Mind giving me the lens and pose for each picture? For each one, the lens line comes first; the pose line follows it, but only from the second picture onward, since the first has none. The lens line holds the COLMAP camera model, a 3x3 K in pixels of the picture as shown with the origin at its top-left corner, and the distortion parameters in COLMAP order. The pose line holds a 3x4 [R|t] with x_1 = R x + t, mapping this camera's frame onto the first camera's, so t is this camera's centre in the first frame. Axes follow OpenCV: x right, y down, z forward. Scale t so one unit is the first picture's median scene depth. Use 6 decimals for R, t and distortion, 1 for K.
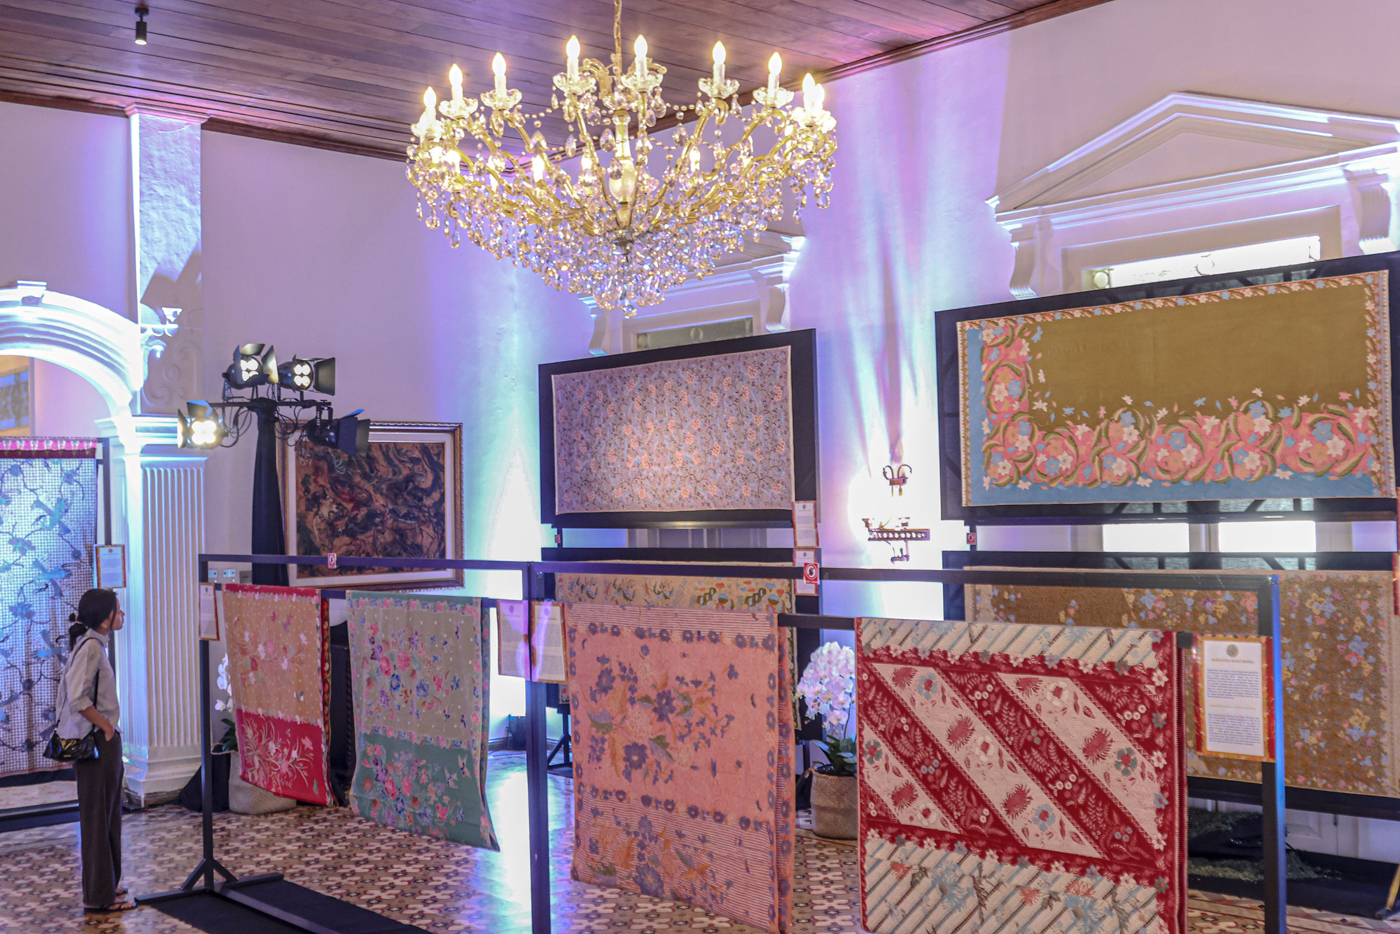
lens RADIAL K [[1529.7, 0, 699.5], [0, 1529.7, 500.1], [0, 0, 1]] dist [-0.141373, 0.123847]
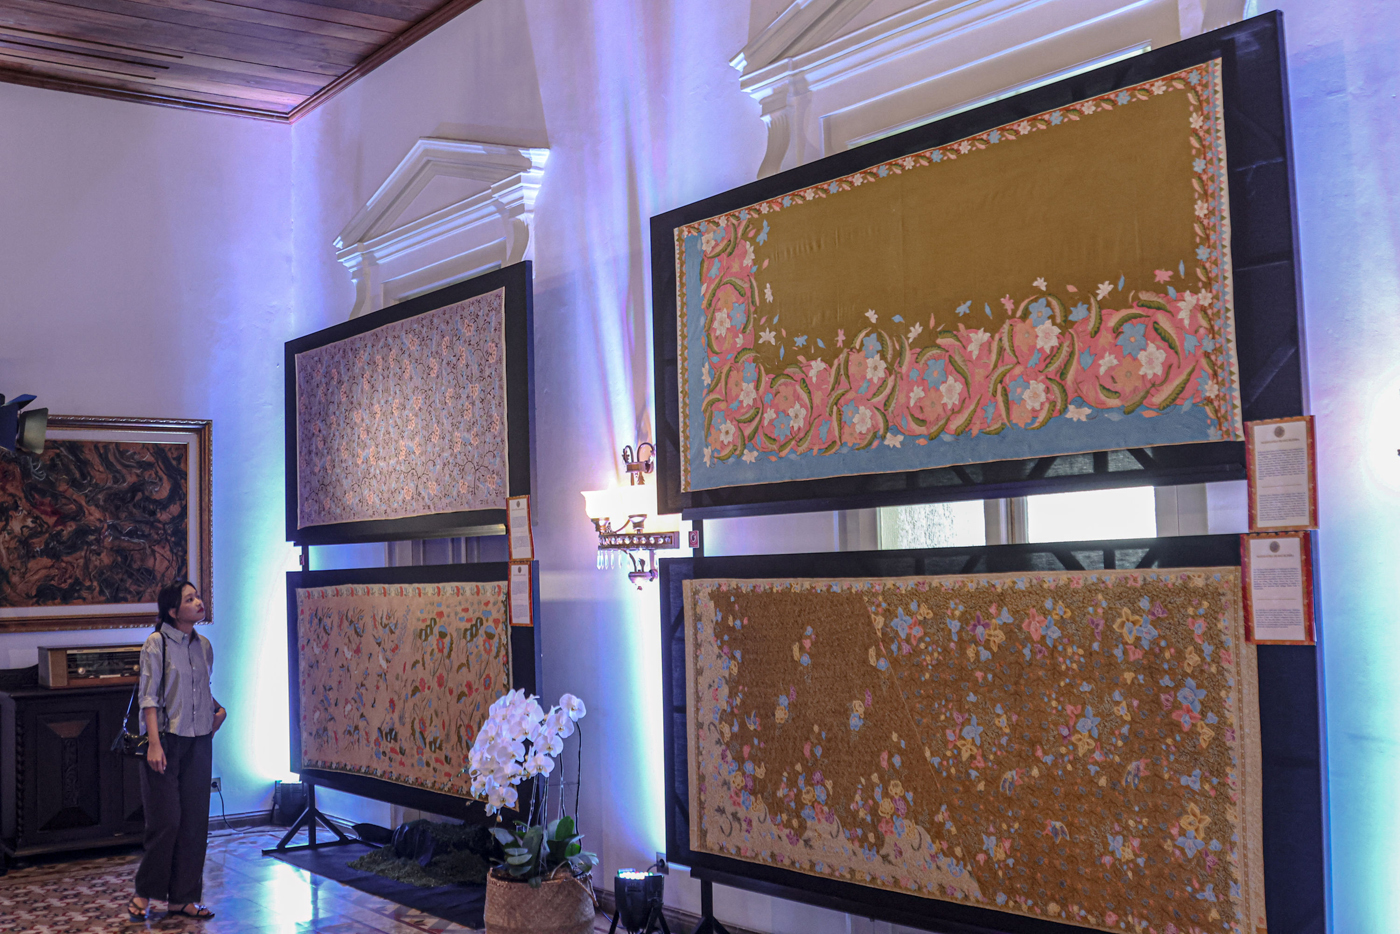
lens RADIAL K [[1529.7, 0, 699.5], [0, 1529.7, 500.1], [0, 0, 1]] dist [-0.141373, 0.123847]
pose [[0.996239, -0.009346, -0.086137, 0.250803], [0.006121, 0.999273, -0.037628, 0.034958], [0.086426, 0.036959, 0.995573, 0.326337]]
